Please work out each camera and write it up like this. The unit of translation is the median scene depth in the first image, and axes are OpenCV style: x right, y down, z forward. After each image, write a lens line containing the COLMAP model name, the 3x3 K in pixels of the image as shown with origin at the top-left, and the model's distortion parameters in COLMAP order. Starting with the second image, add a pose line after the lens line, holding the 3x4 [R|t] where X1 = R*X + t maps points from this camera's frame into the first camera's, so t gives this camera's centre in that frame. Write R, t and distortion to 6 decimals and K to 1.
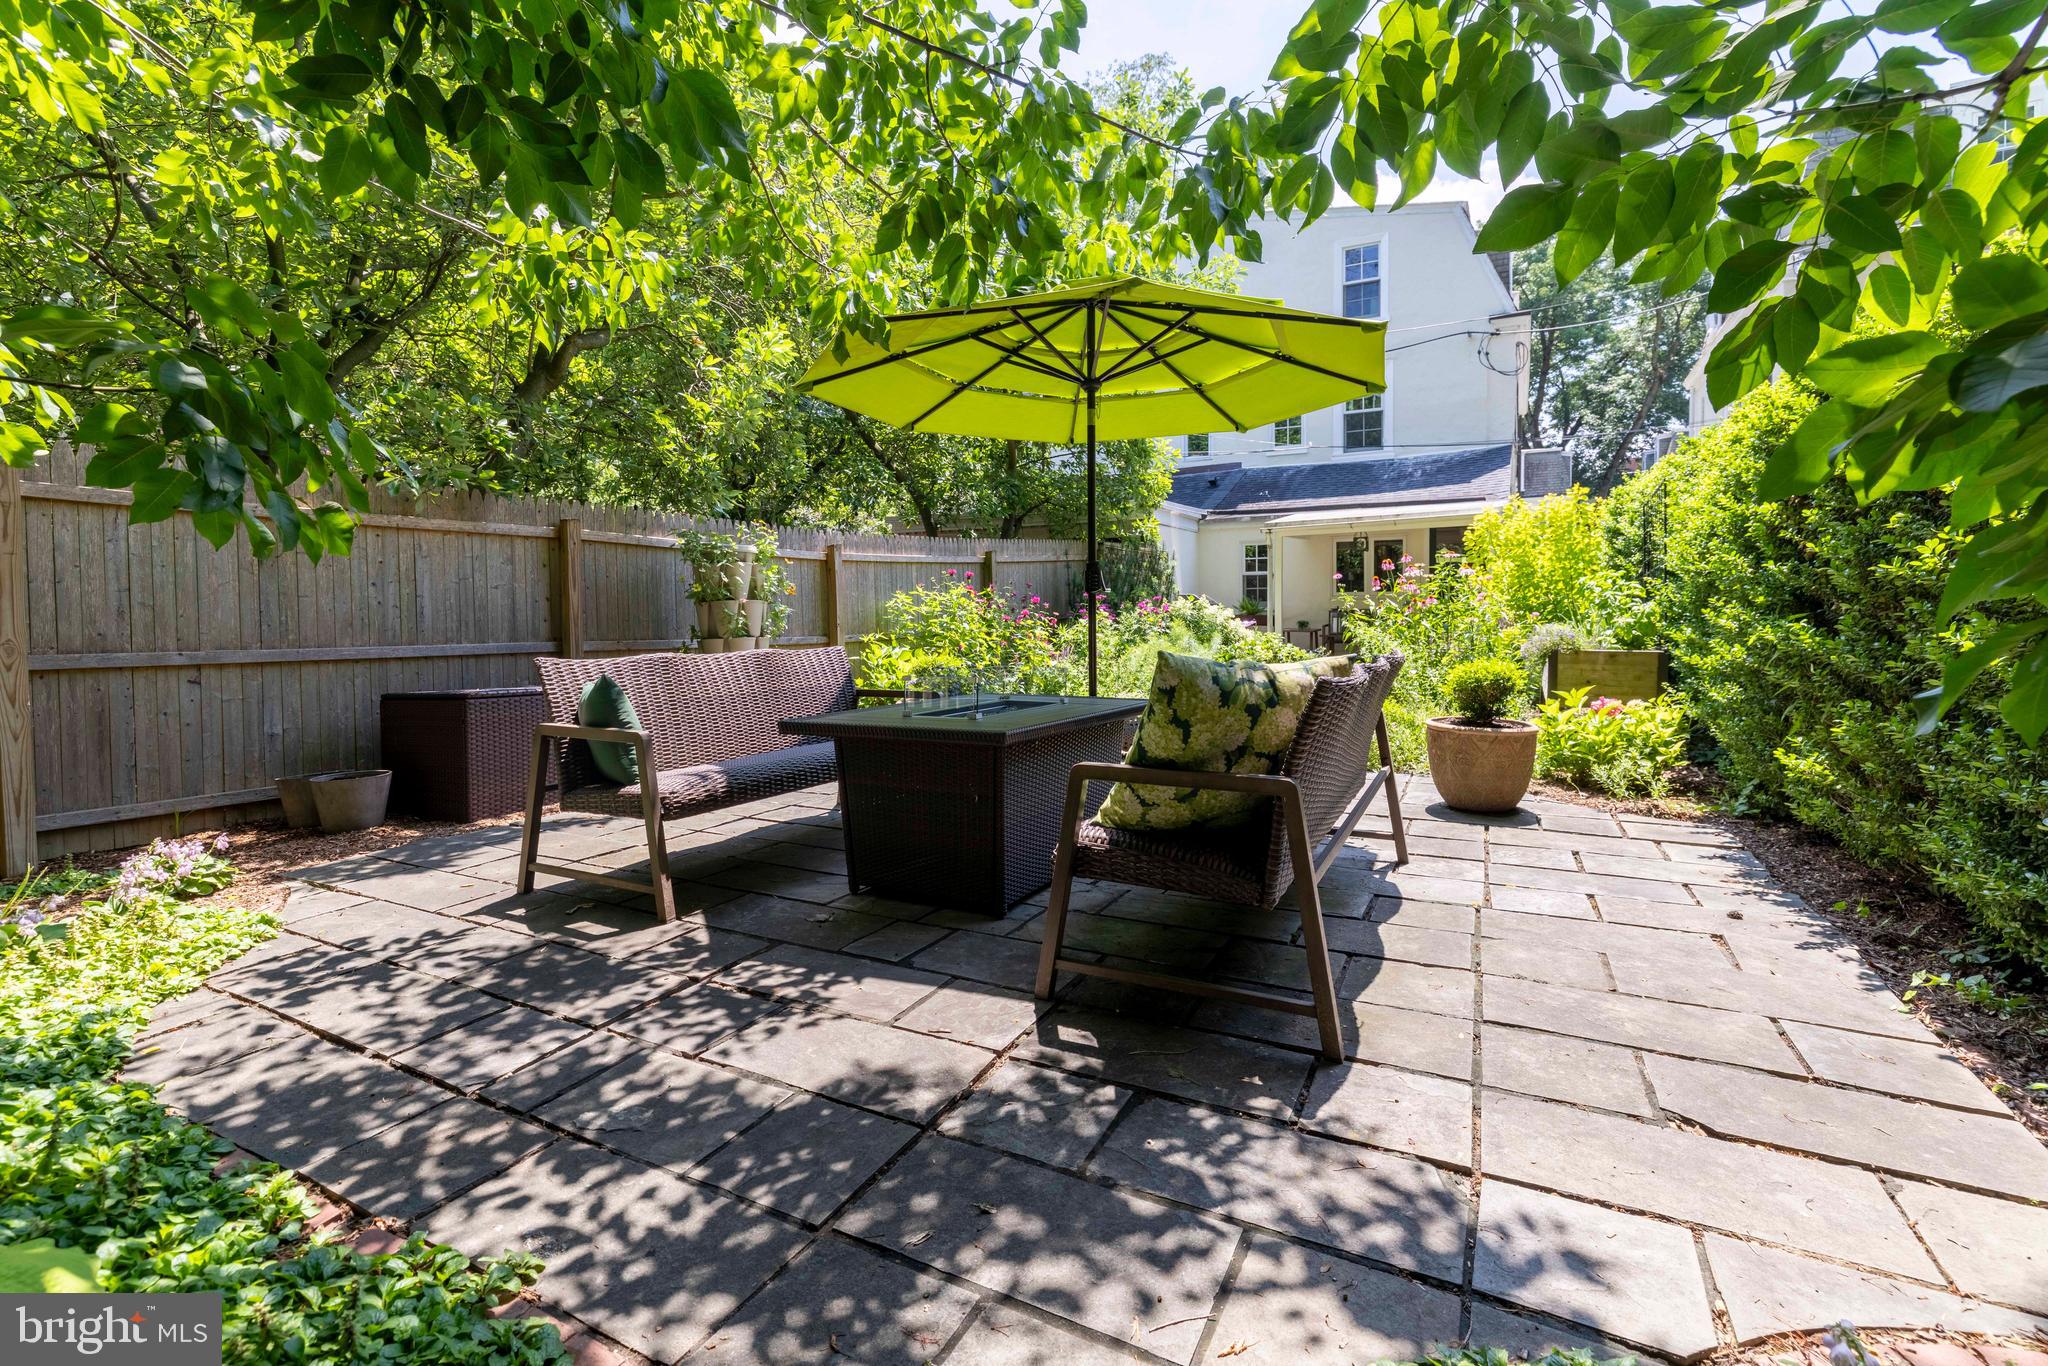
lens RADIAL K [[881.5, 0, 981.7], [0, 881.5, 647.9], [0, 0, 1]] dist [0.011776, -0.000042]
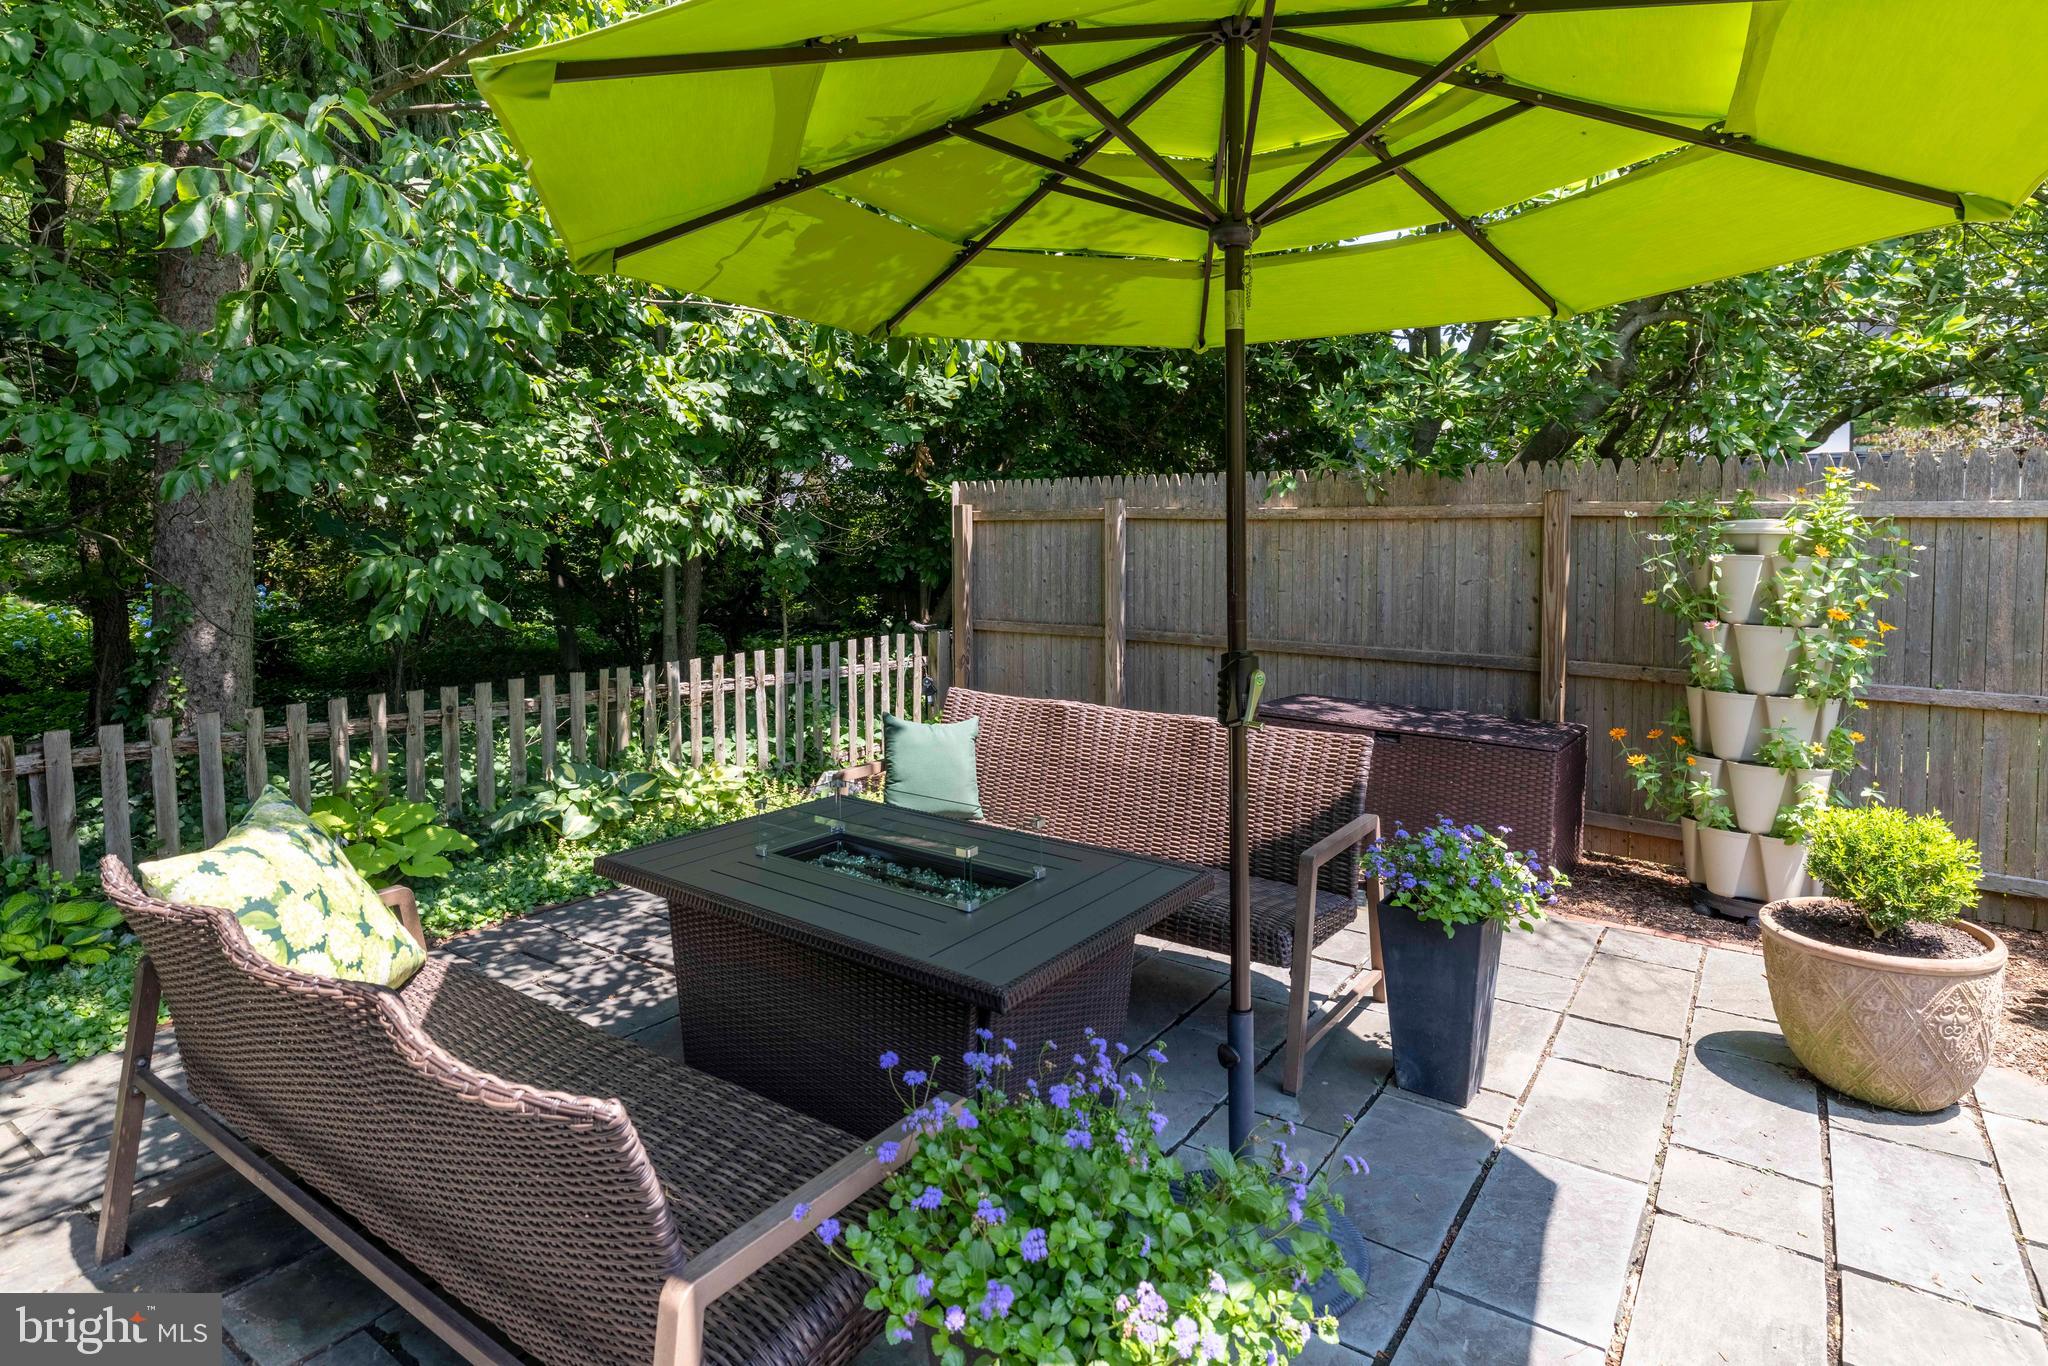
lens RADIAL K [[1116.2, 0, 1064.6], [0, 1116.2, 677.4], [0, 0, 1]] dist [-0.000181, 0.000728]
pose [[-0.073931, 0.140817, -0.987271, 0.436660], [-0.034265, 0.989037, 0.143635, -0.105158], [0.996675, 0.044448, -0.068295, 0.641202]]
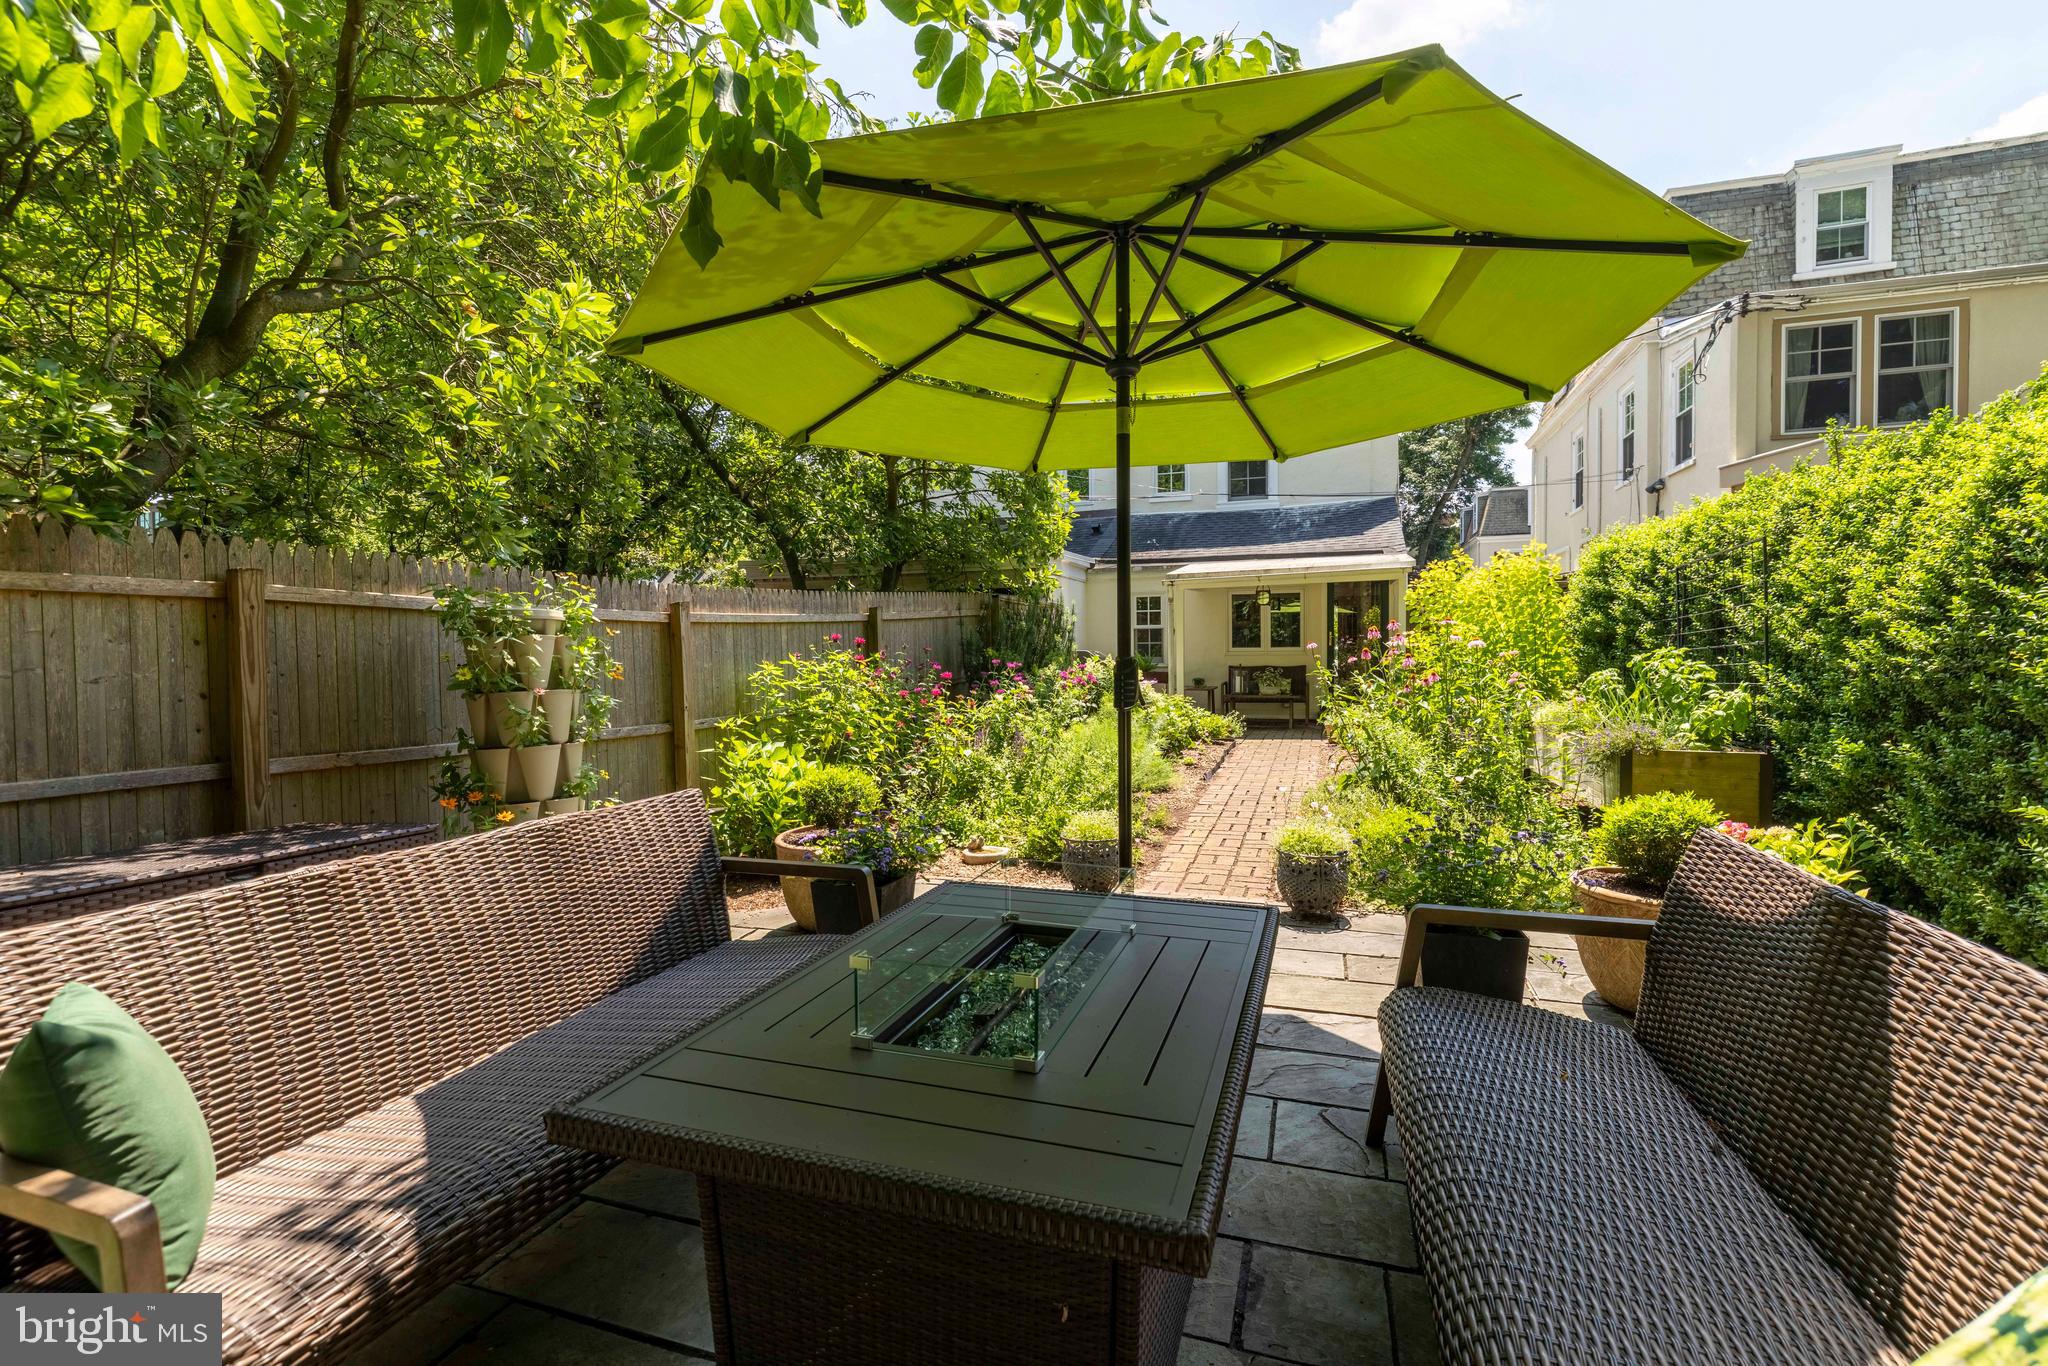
lens RADIAL K [[883.6, 0, 974.7], [0, 883.6, 674.8], [0, 0, 1]] dist [0.011252, -0.000593]
pose [[0.987391, -0.007110, 0.158143, -0.049409], [0.009965, 0.999801, -0.017268, -0.051346], [-0.157989, 0.018626, 0.987265, 0.278016]]
